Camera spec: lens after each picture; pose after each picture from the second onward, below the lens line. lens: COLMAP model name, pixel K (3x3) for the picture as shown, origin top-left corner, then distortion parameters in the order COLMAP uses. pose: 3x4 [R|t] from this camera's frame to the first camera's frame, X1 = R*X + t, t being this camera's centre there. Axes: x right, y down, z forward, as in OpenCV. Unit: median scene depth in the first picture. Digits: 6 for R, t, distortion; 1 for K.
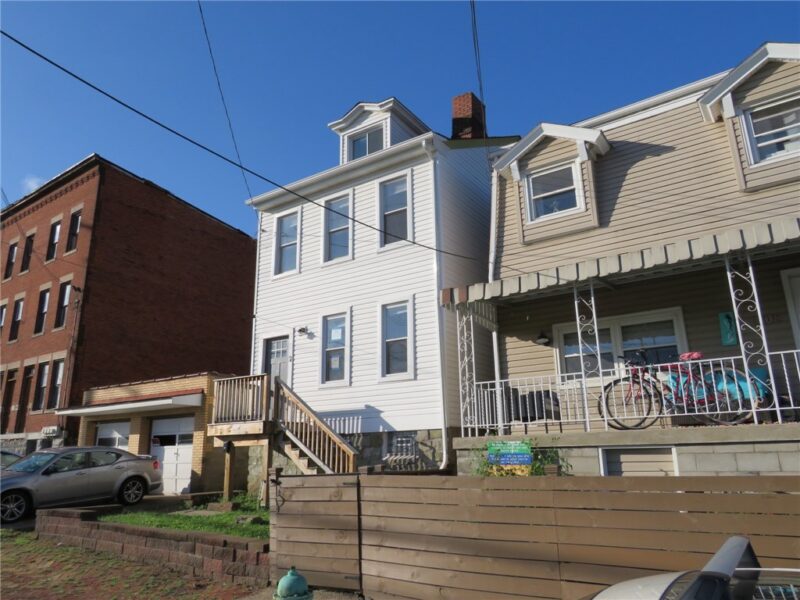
lens RADIAL K [[568.1, 0, 394.7], [0, 568.1, 295.3], [0, 0, 1]] dist [-0.038535, 0.021415]
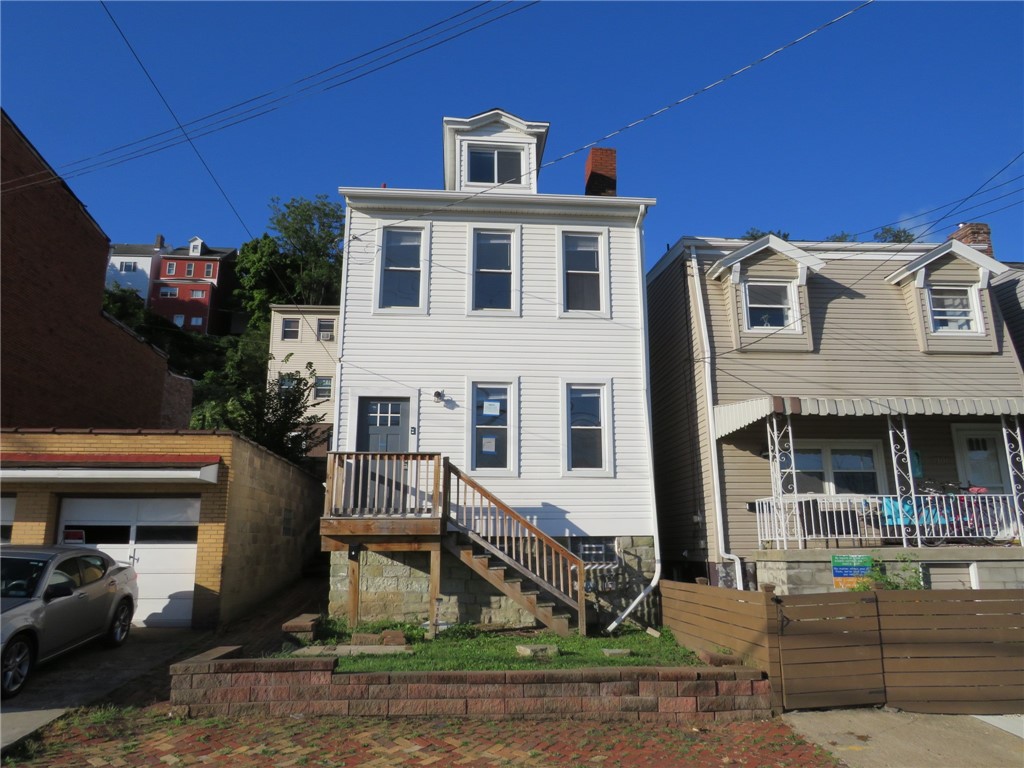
lens RADIAL K [[727.2, 0, 505.8], [0, 727.2, 378.8], [0, 0, 1]] dist [-0.038535, 0.021415]
pose [[0.777075, 0.156361, 0.609676, -0.786105], [-0.180798, 0.983280, -0.021739, 0.053364], [-0.602882, -0.093335, 0.792352, 0.233933]]
